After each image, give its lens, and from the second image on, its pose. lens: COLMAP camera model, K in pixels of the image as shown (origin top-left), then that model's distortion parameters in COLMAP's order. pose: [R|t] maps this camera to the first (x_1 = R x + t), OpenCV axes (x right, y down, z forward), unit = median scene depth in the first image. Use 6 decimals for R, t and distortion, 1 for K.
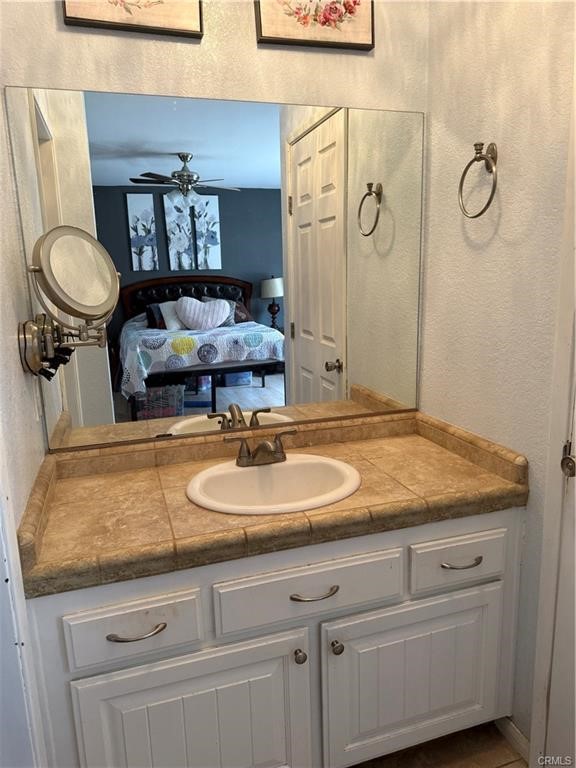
lens RADIAL K [[536.9, 0, 288.0], [0, 536.9, 384.0], [0, 0, 1]] dist [0.022855, -0.004261]
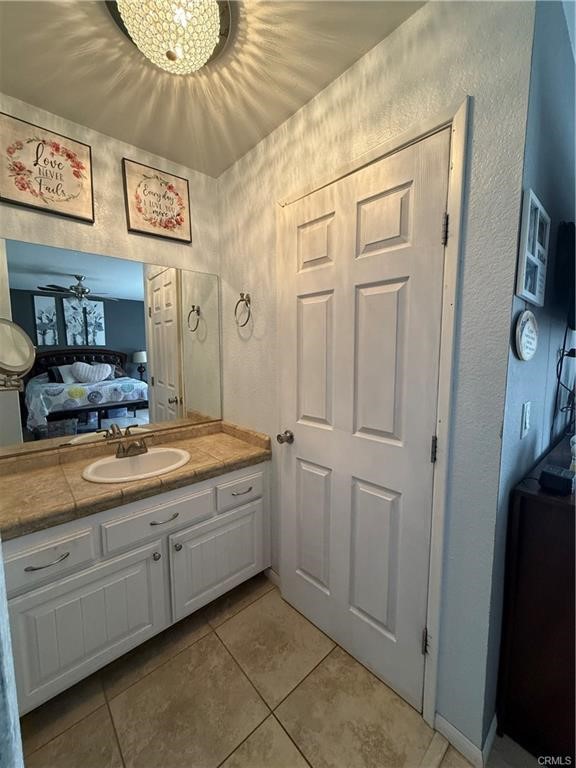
lens RADIAL K [[305.4, 0, 287.6], [0, 305.4, 380.7], [0, 0, 1]] dist [-0.002226, 0.000590]
pose [[0.914014, -0.014856, 0.405411, 0.012199], [0.057298, 0.994039, -0.092755, 0.023778], [-0.401617, 0.108008, 0.909416, -0.122509]]
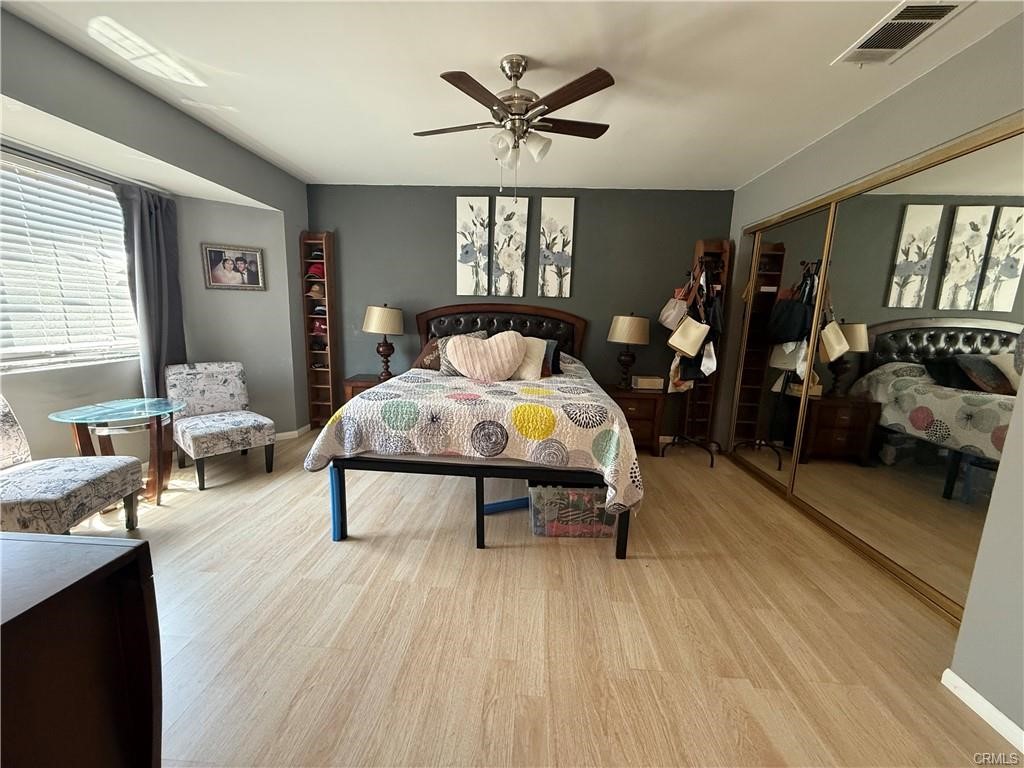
lens RADIAL K [[407.2, 0, 507.9], [0, 407.2, 383.6], [0, 0, 1]] dist [-0.002226, 0.000590]
pose [[0.929710, 0.119716, -0.348291, -1.298255], [-0.133085, 0.990997, -0.014622, -0.054374], [0.343405, 0.059946, 0.937272, 0.649637]]
